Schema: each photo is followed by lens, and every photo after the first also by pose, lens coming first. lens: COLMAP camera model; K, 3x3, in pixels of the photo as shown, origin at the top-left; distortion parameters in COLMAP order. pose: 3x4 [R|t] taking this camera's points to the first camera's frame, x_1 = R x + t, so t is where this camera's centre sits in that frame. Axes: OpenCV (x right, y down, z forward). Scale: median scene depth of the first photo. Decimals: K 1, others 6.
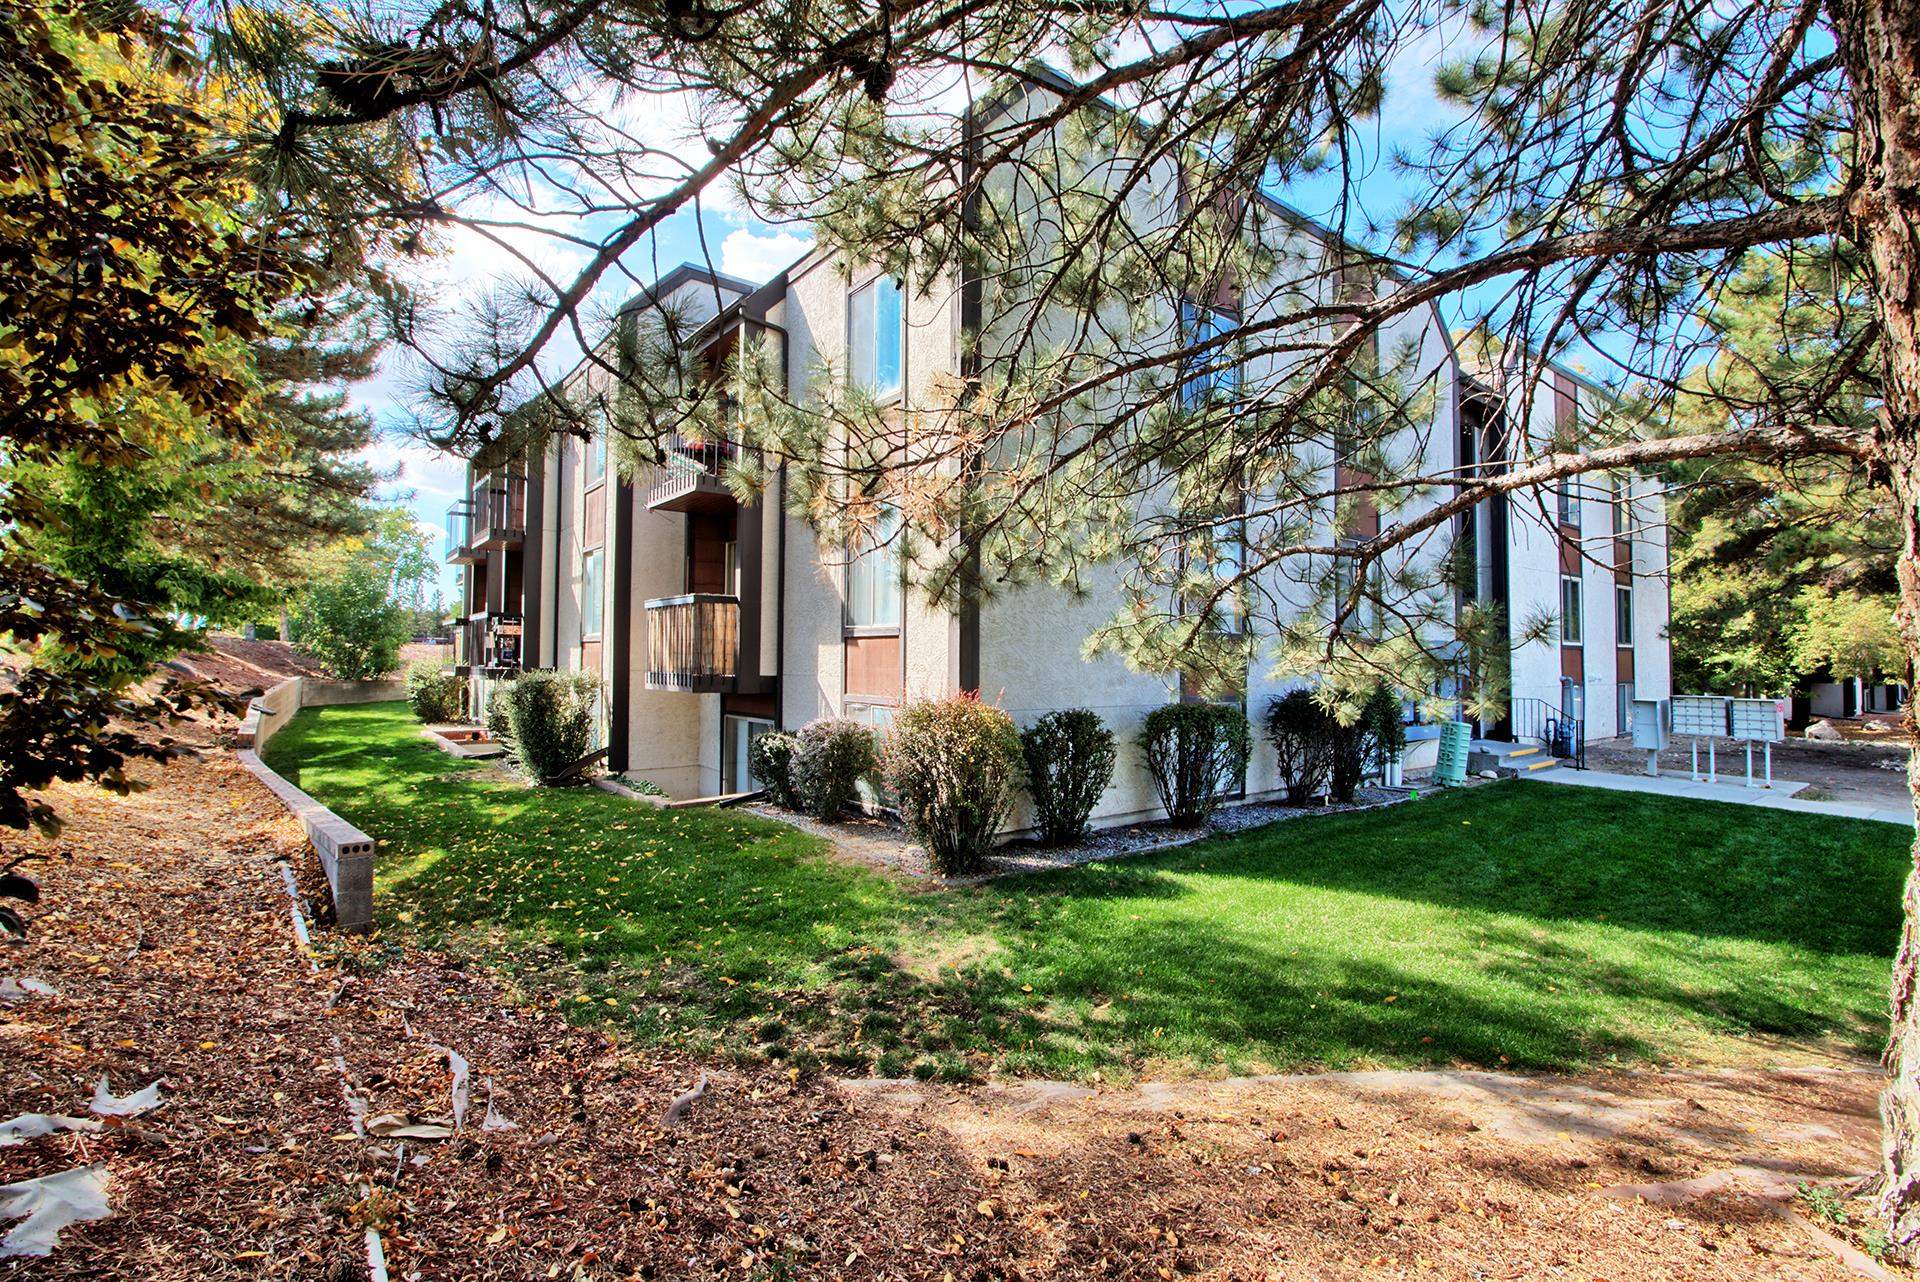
lens RADIAL K [[863.5, 0, 959.4], [0, 863.5, 636.0], [0, 0, 1]] dist [-0.001050, -0.000312]
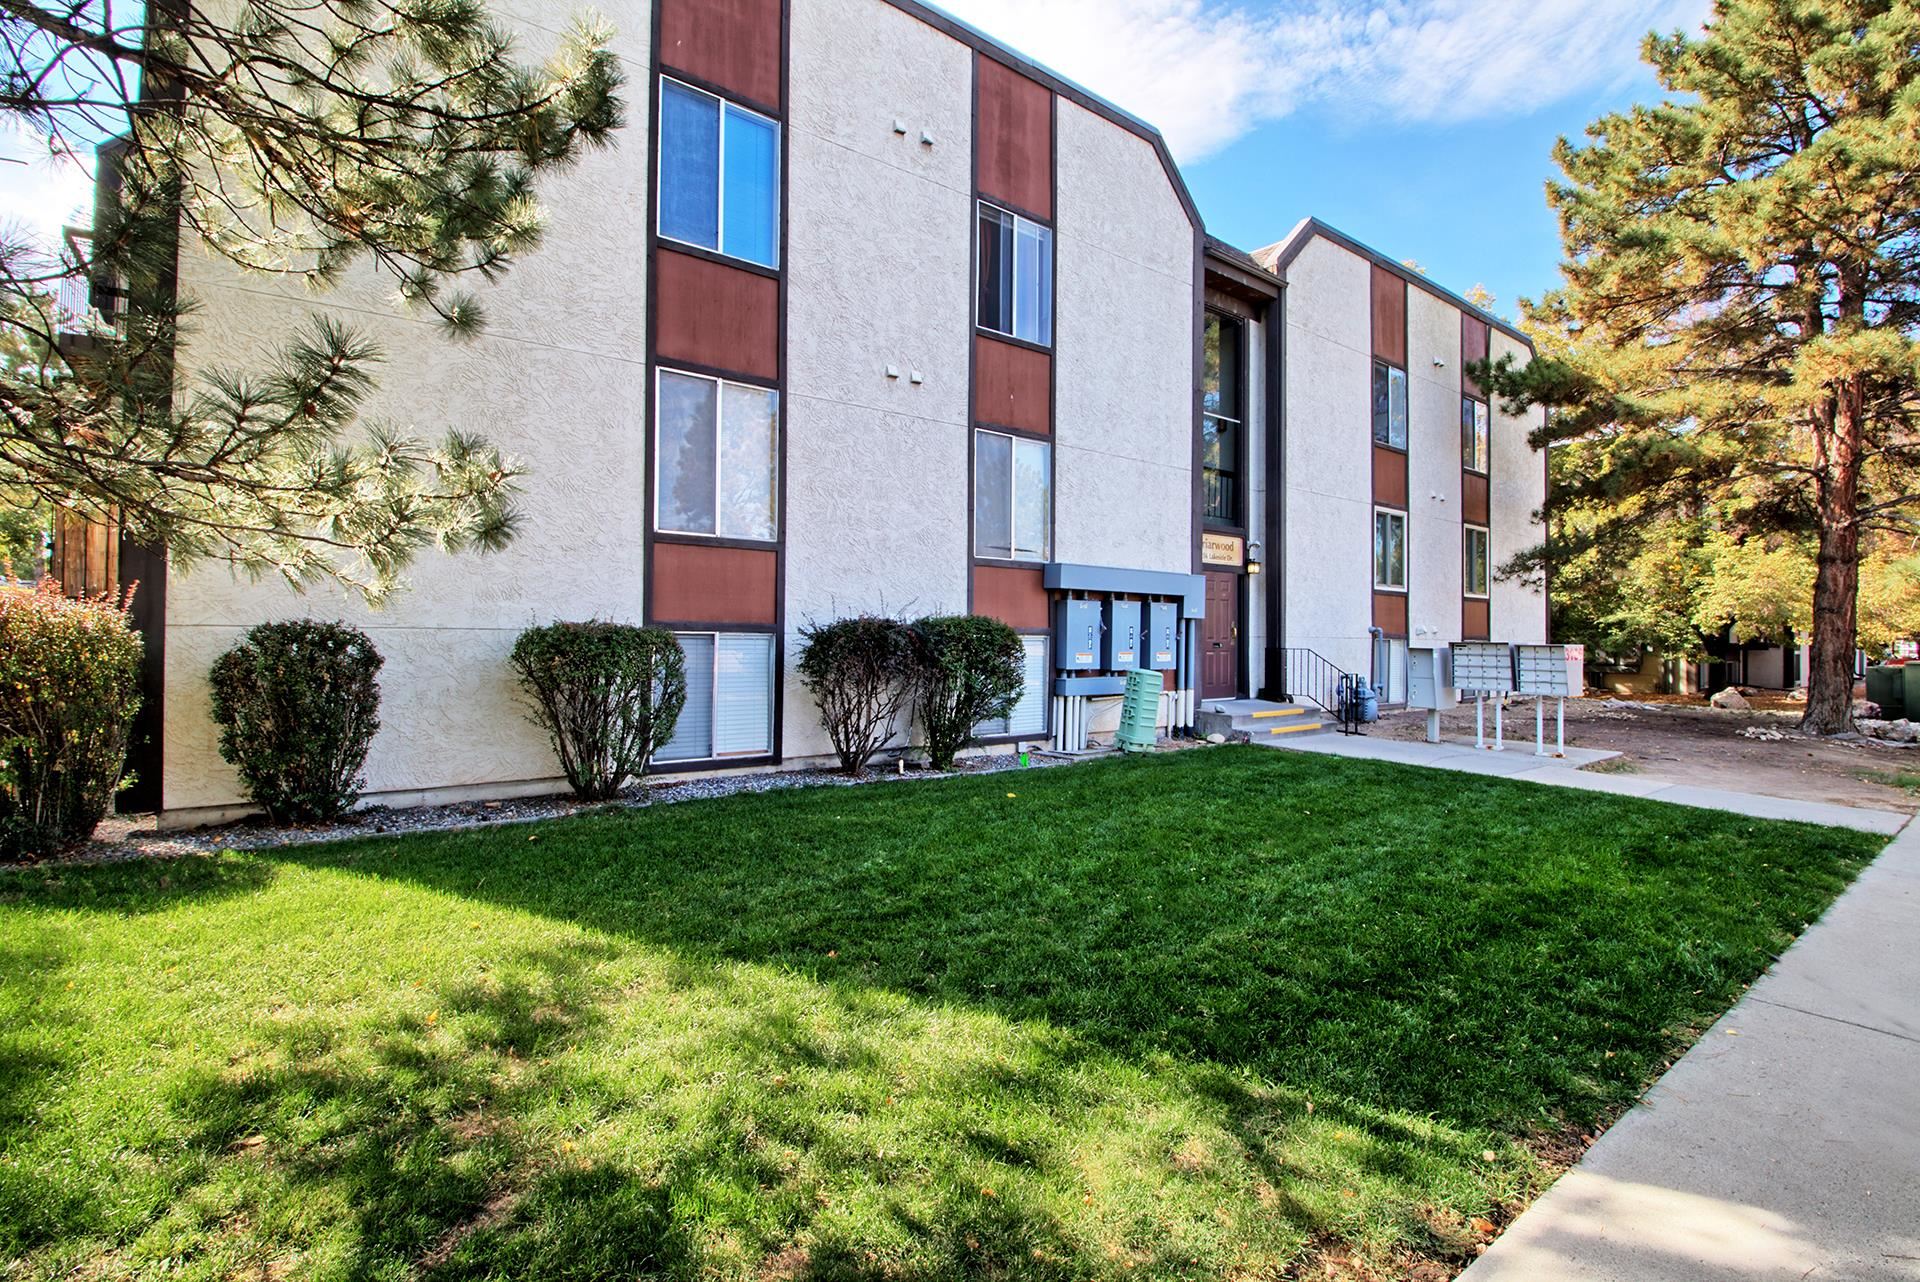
lens RADIAL K [[863.5, 0, 959.4], [0, 863.5, 636.0], [0, 0, 1]] dist [-0.001050, -0.000312]
pose [[0.999959, 0.003366, -0.008447, 0.328682], [-0.003179, 0.999750, 0.022145, 0.041524], [0.008519, -0.022118, 0.999719, 0.172973]]
